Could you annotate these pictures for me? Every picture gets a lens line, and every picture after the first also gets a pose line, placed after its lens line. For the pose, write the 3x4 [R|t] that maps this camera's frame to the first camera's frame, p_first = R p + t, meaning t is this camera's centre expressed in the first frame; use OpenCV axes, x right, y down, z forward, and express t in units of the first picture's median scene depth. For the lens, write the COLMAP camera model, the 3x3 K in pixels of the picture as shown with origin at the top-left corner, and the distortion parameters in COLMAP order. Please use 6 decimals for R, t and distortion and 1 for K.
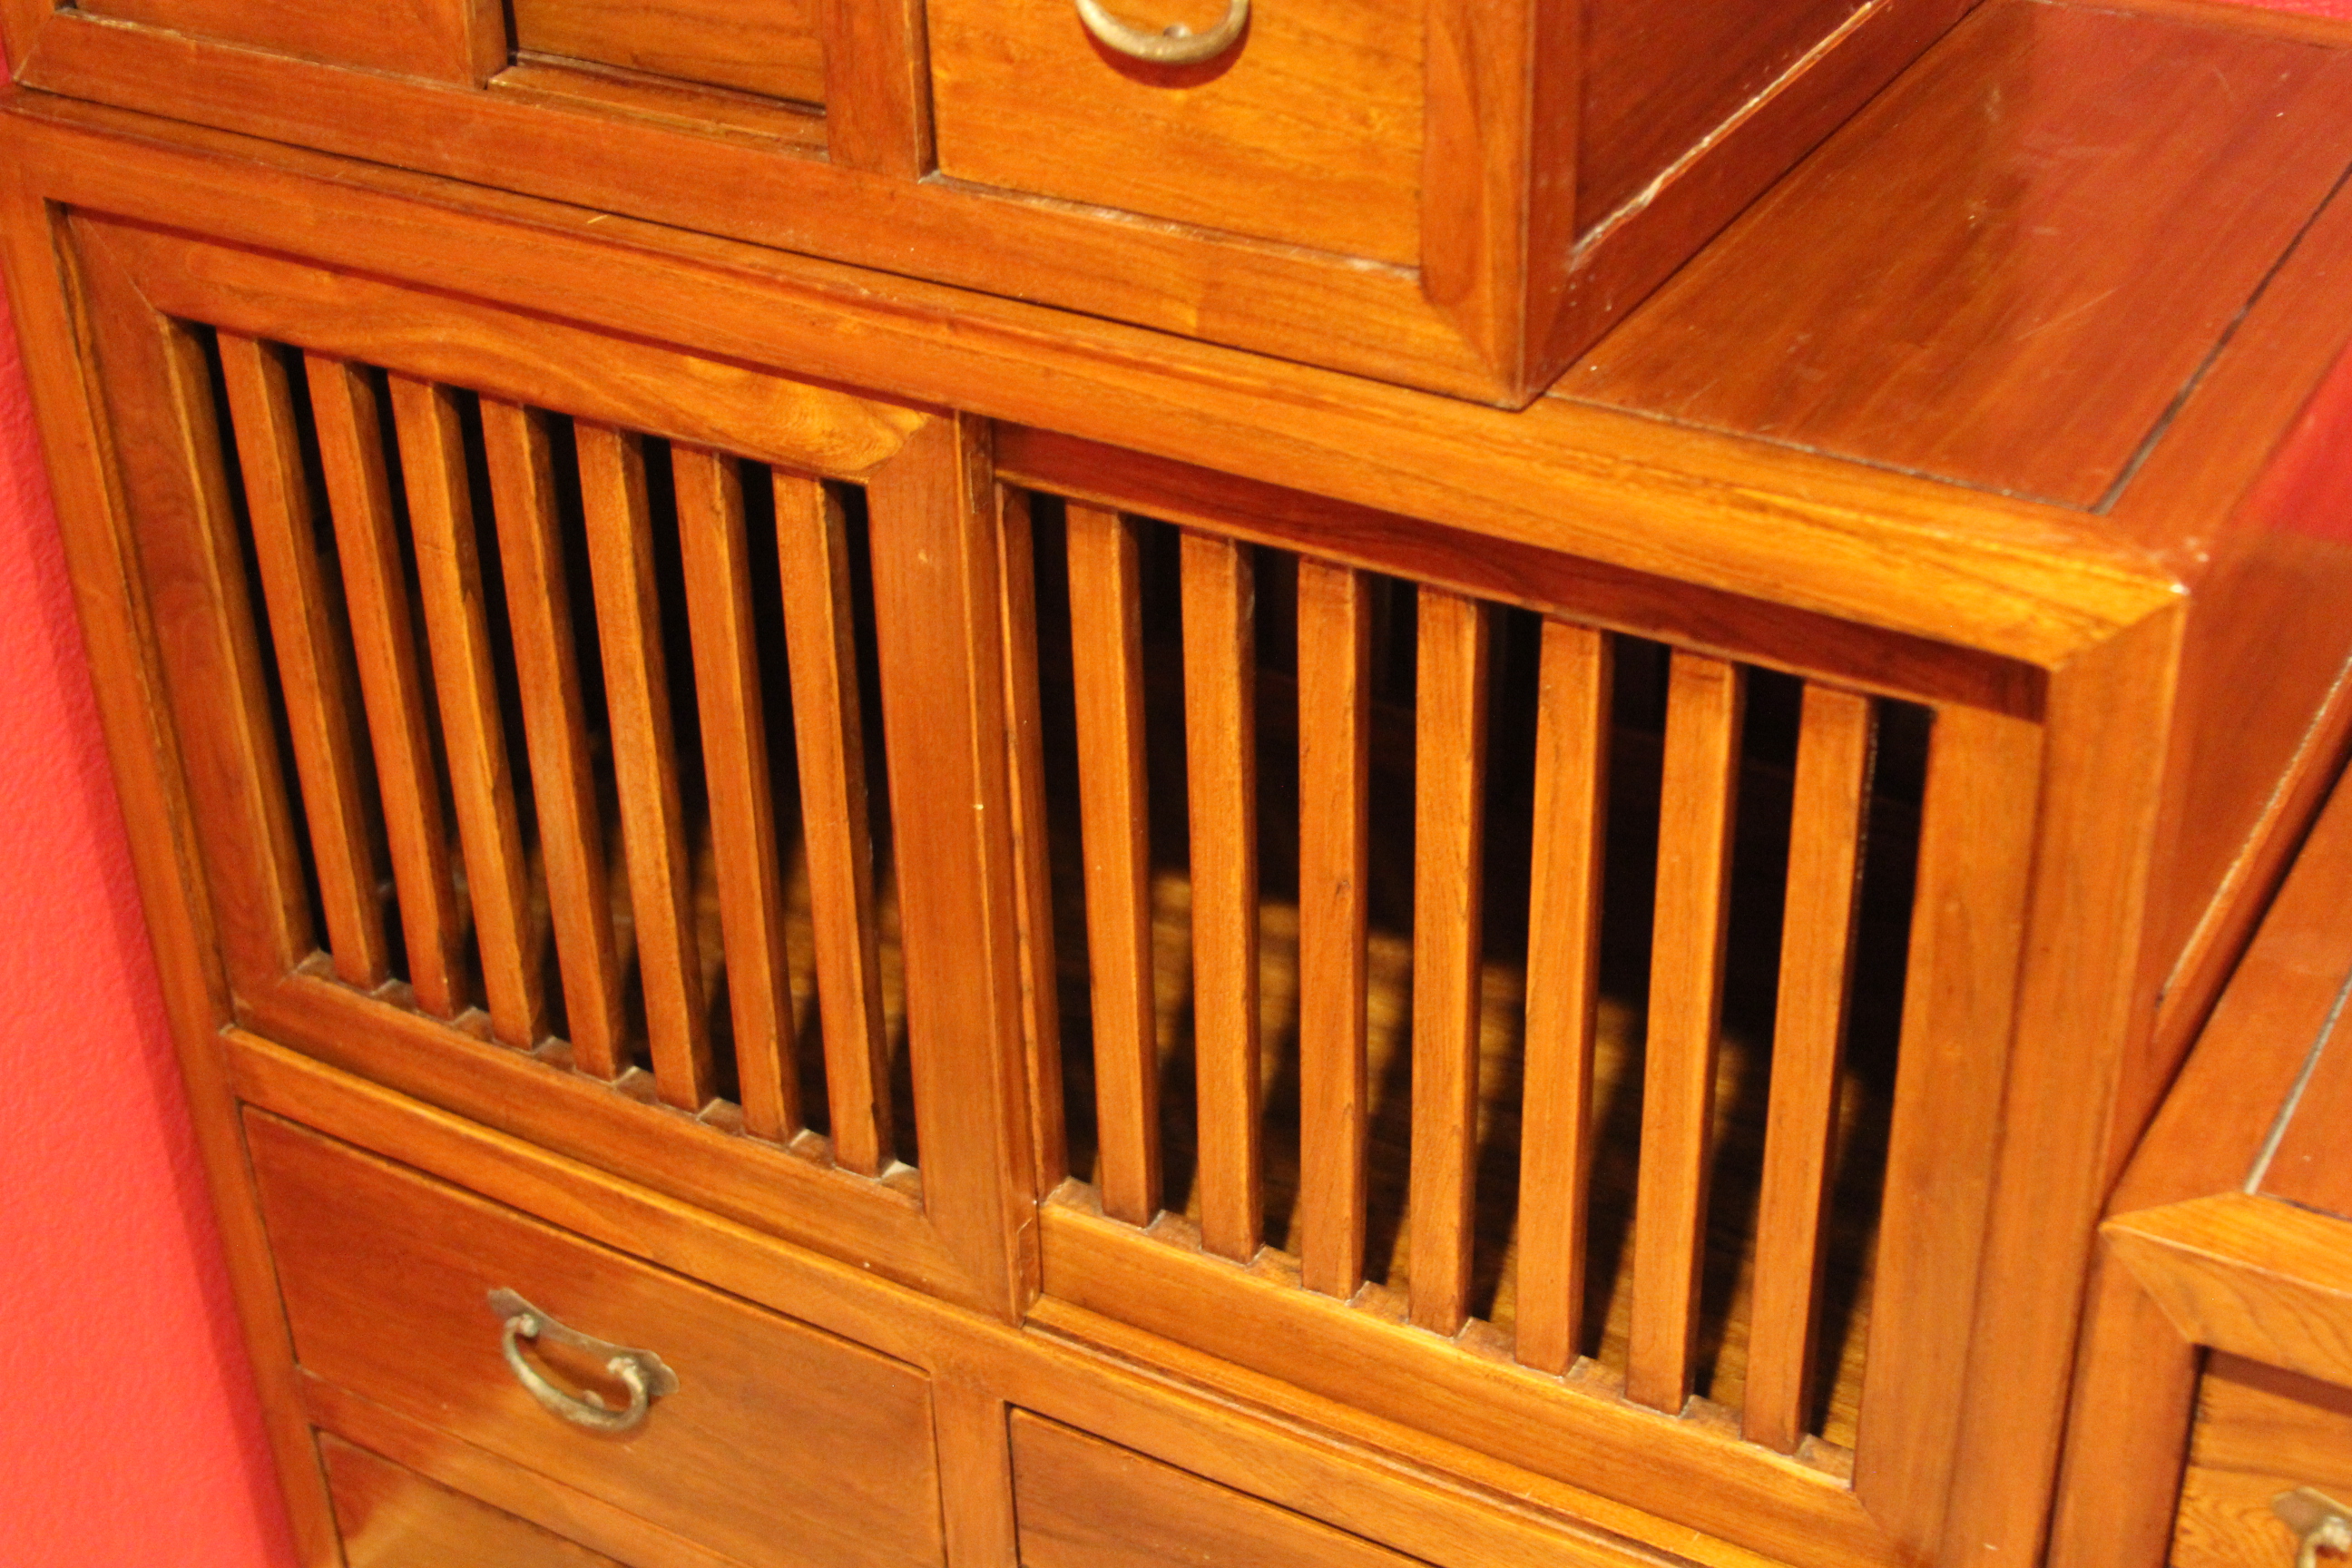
lens RADIAL K [[3432.6, 0, 1170.7], [0, 3432.6, 777.7], [0, 0, 1]] dist [-0.137197, 0.113322]
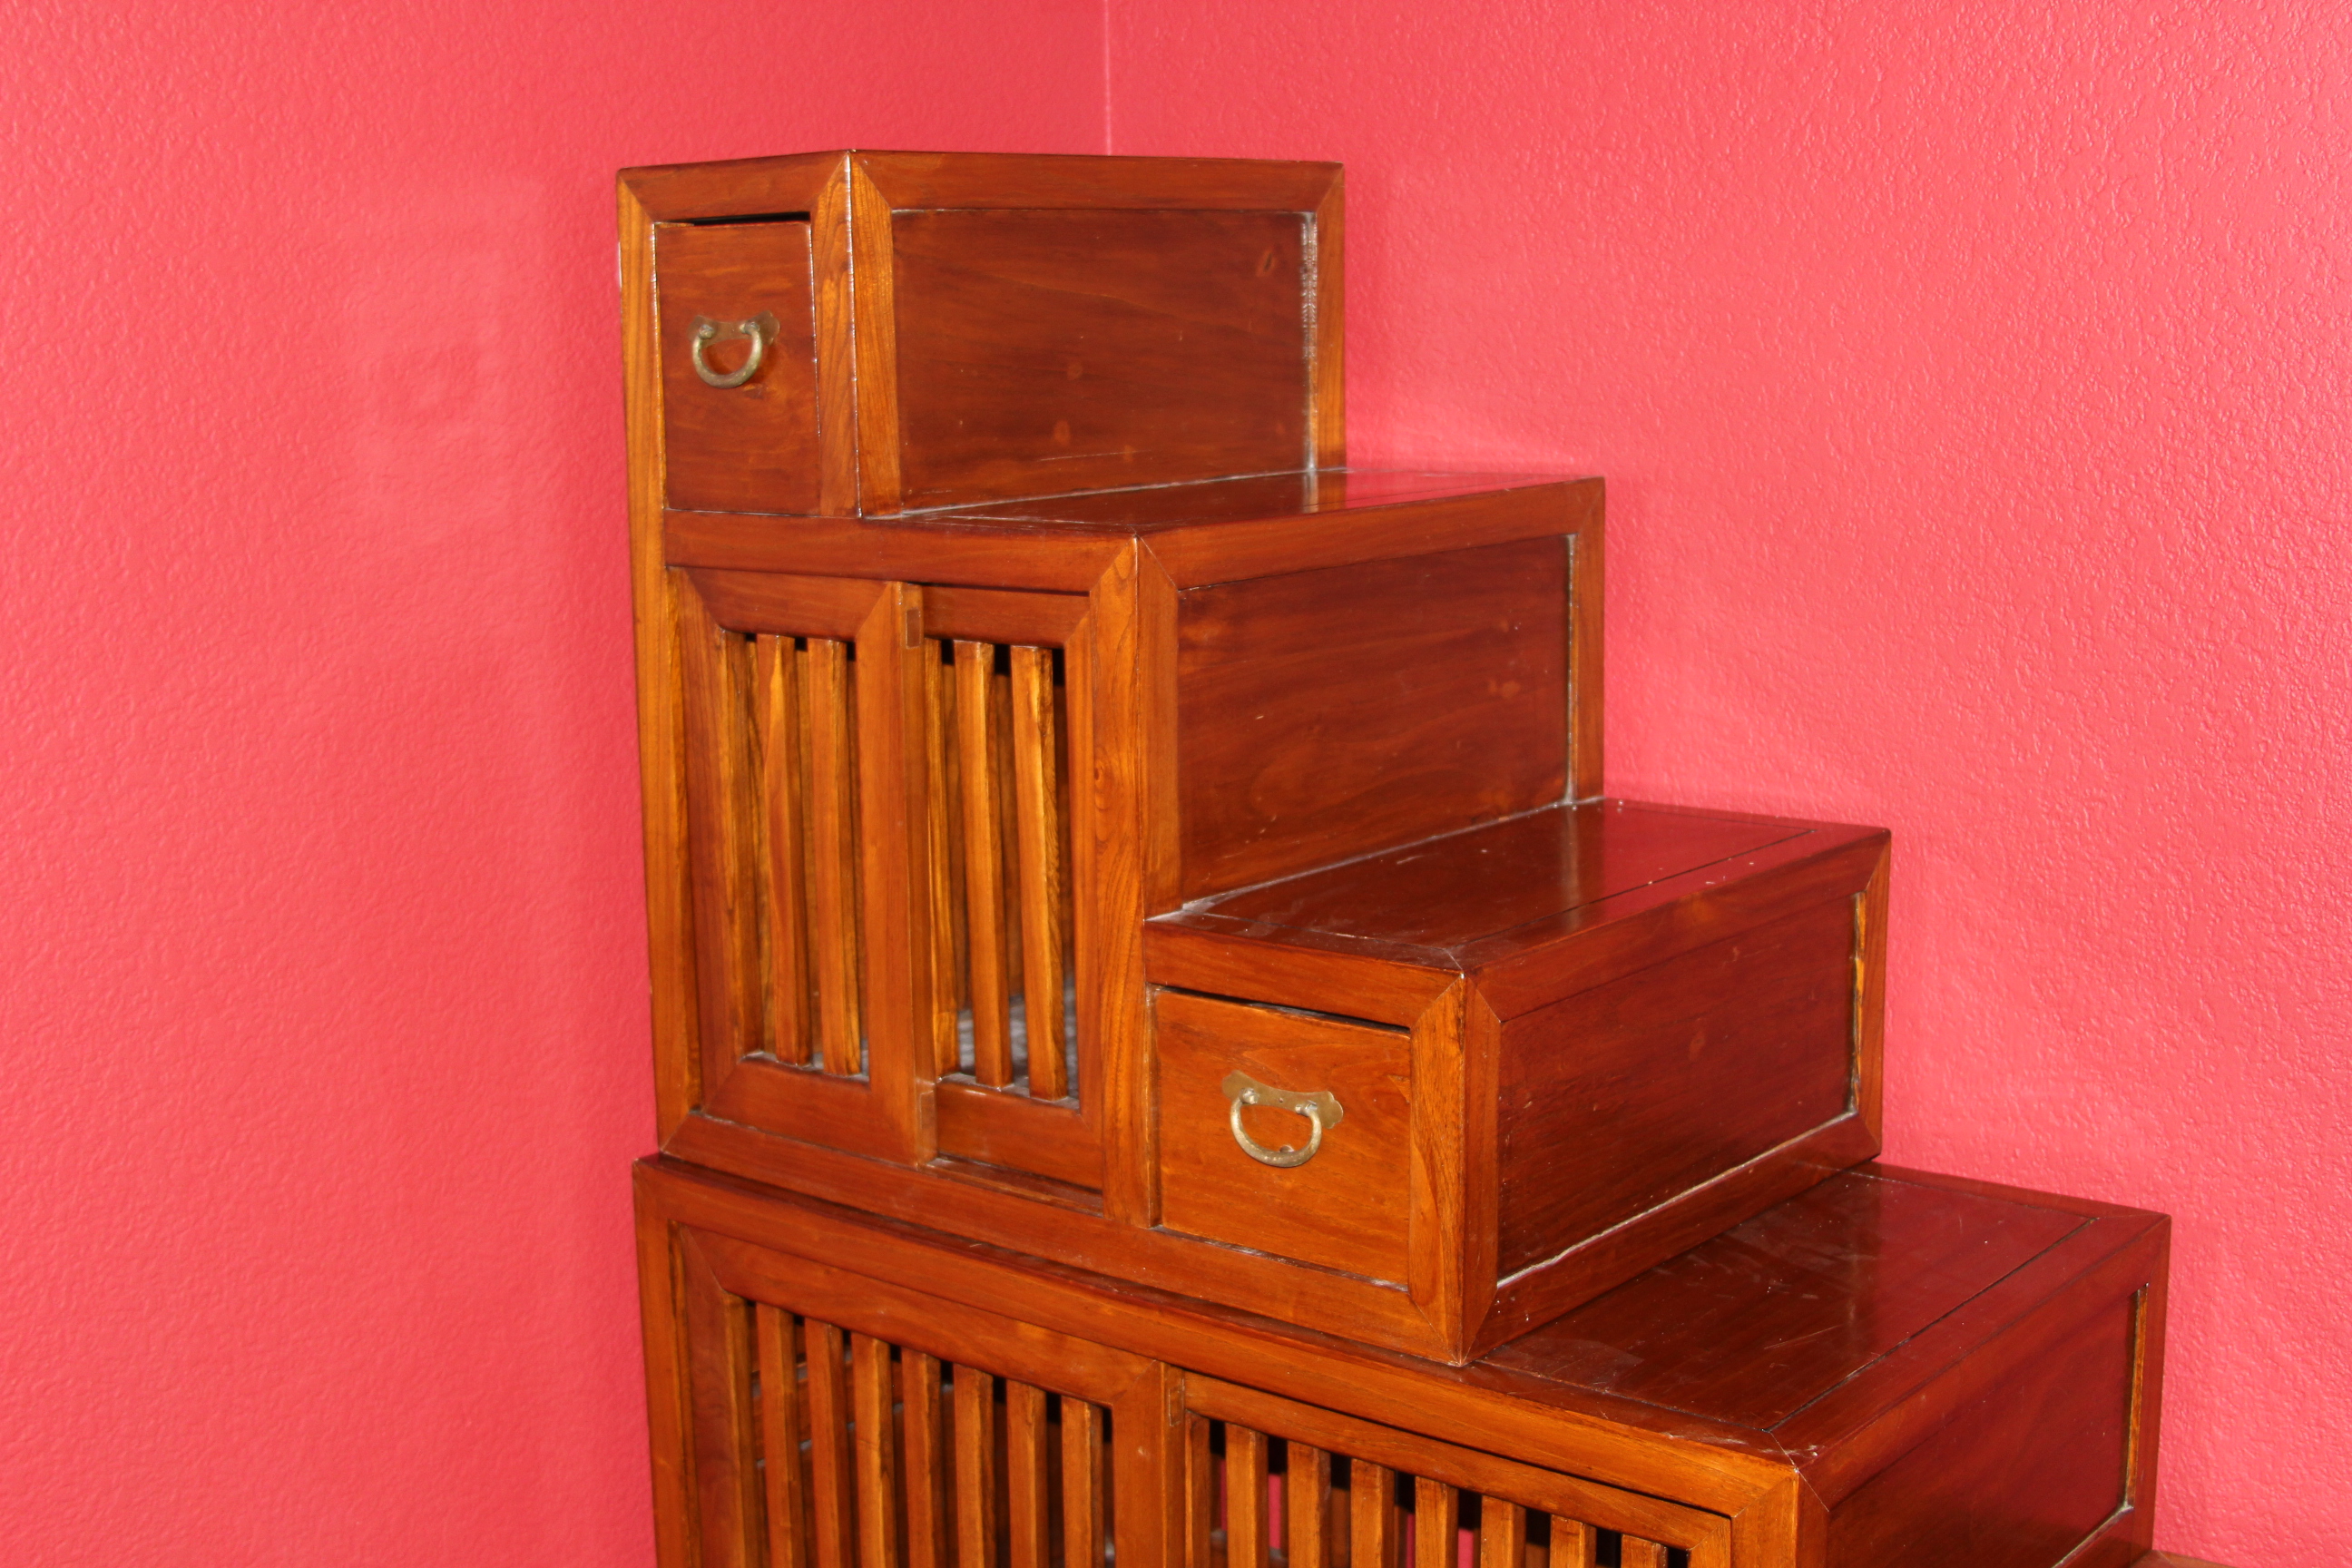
lens RADIAL K [[2960.6, 0, 1169.5], [0, 2960.6, 781.3], [0, 0, 1]] dist [-0.189554, 0.175187]
pose [[0.986572, 0.039469, -0.158484, 0.153588], [-0.095710, 0.925999, -0.365192, 0.151695], [0.132342, 0.375457, 0.917343, -0.441653]]
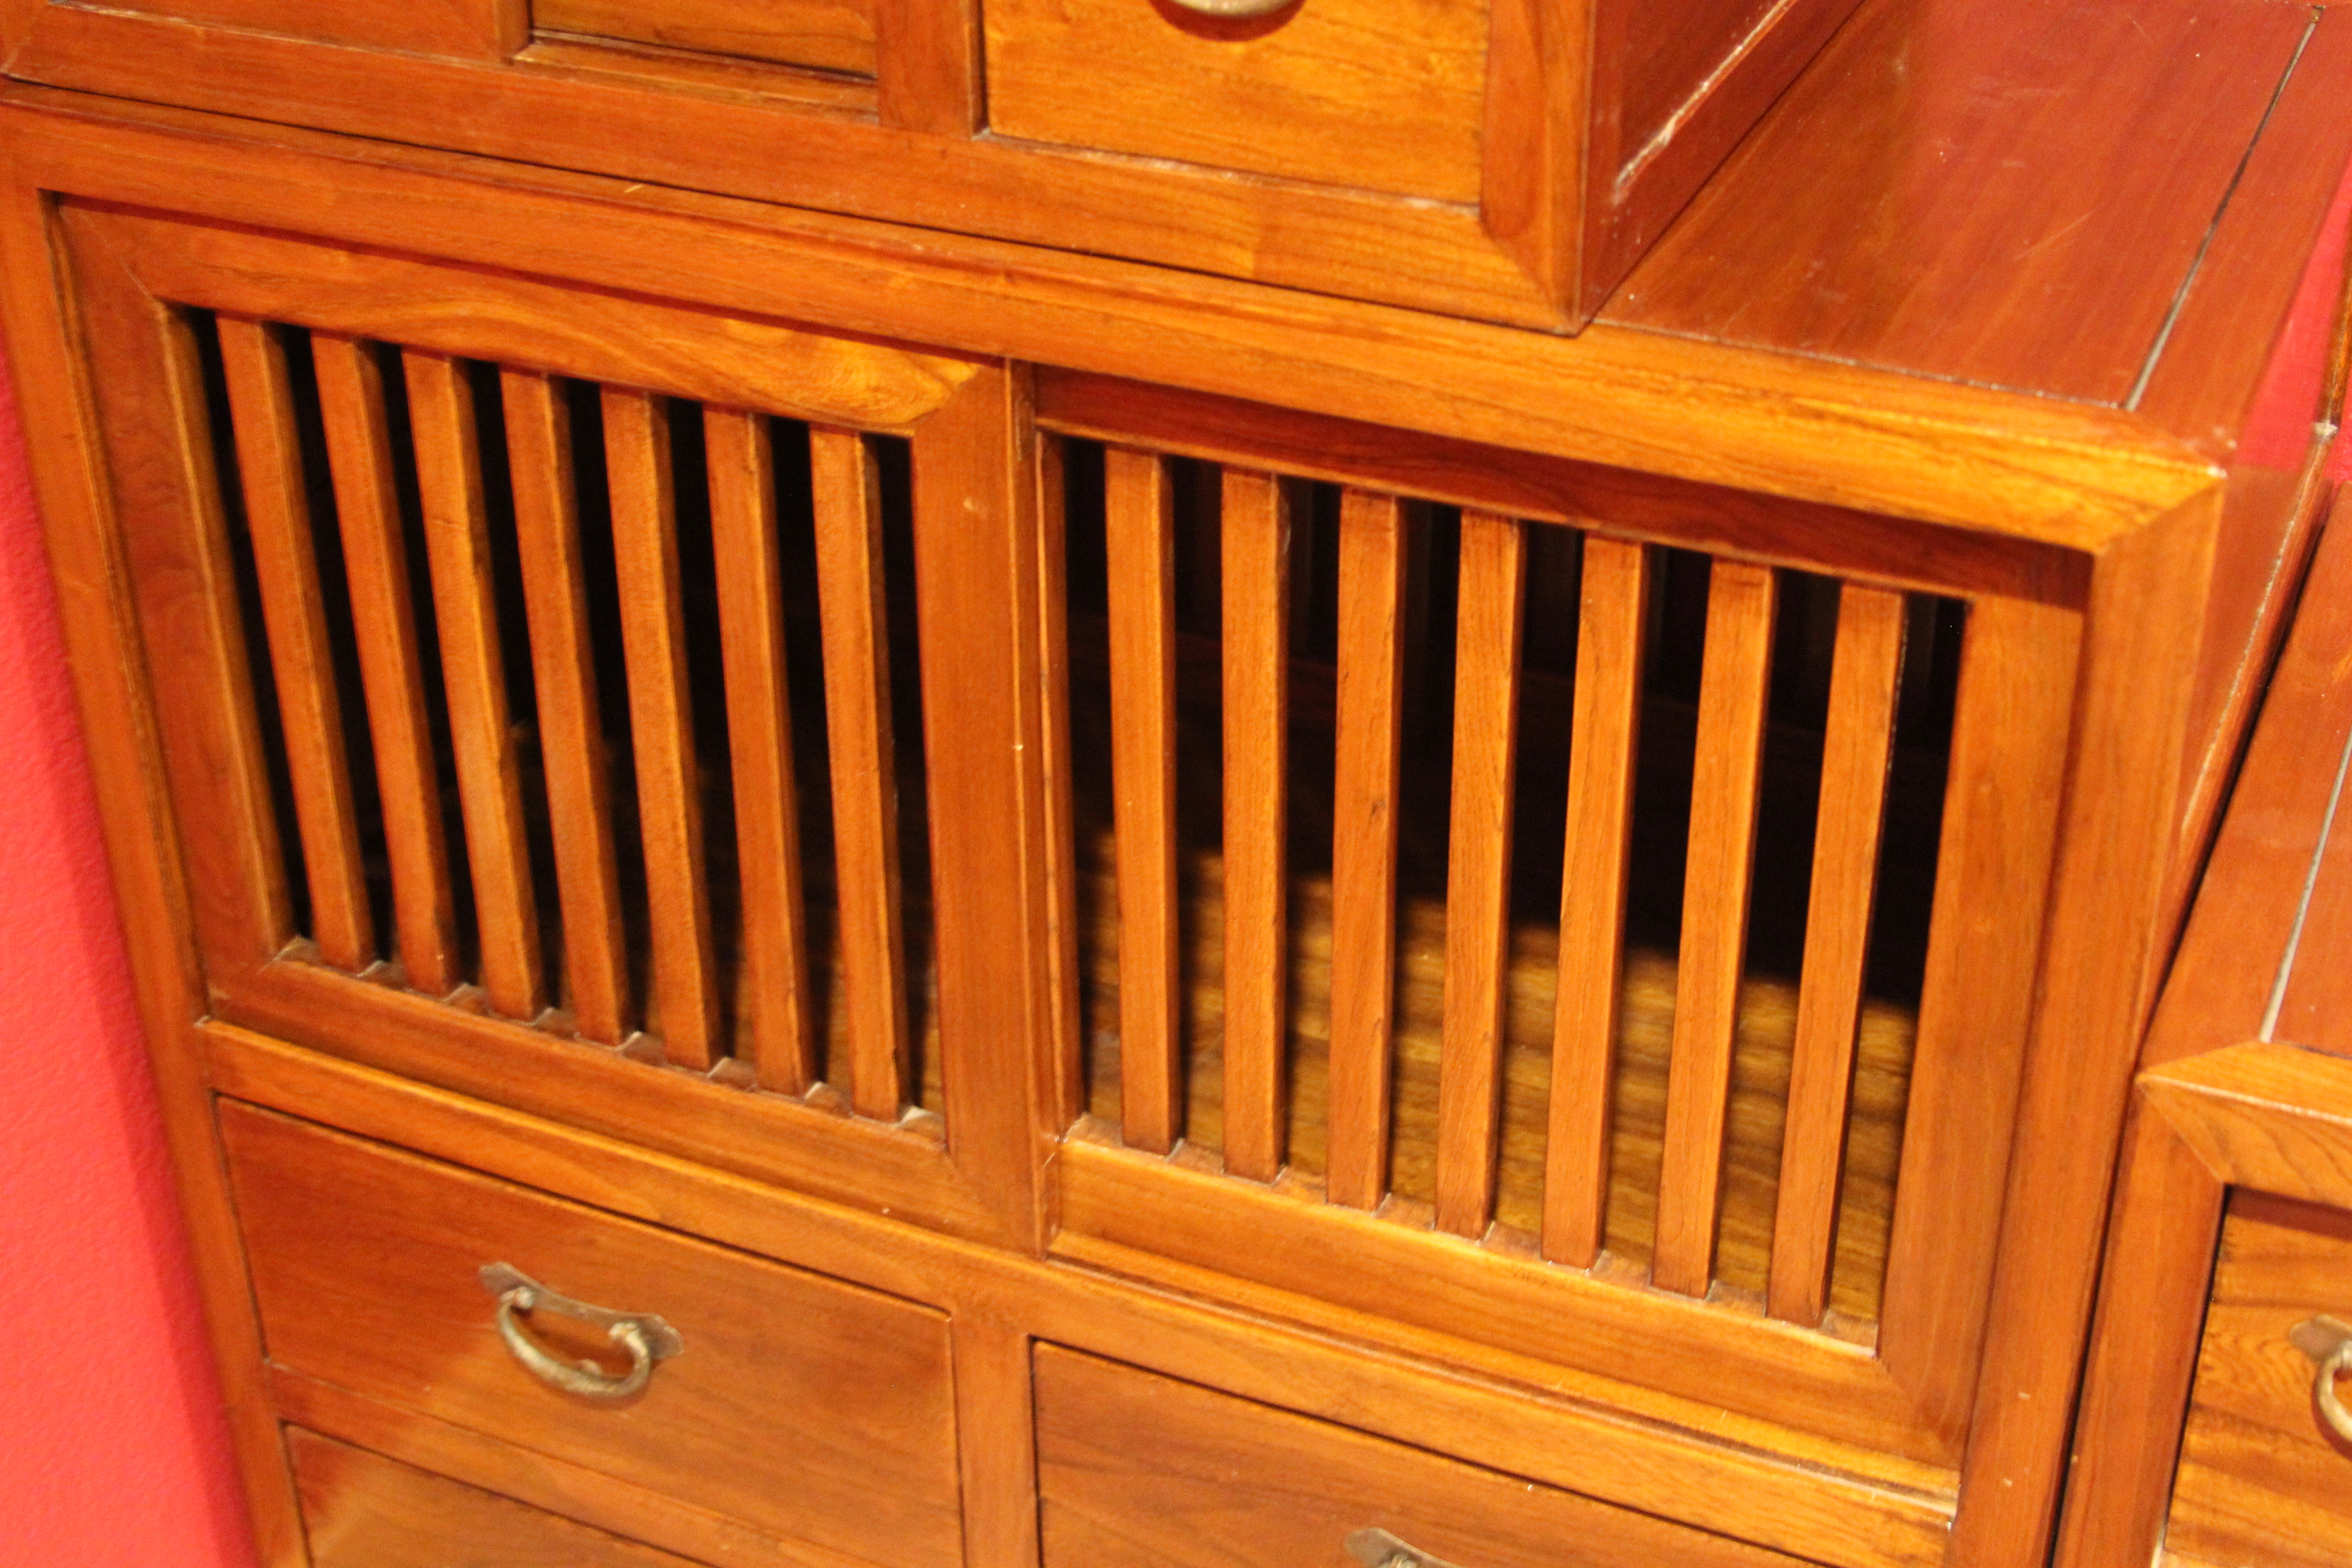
lens RADIAL K [[3435.2, 0, 1180.0], [0, 3435.2, 745.7], [0, 0, 1]] dist [-0.130777, 0.082985]
pose [[0.993978, -0.040807, 0.101699, -0.112691], [0.042665, 0.998959, -0.016164, 0.026863], [-0.100934, 0.020405, 0.994684, -0.035494]]
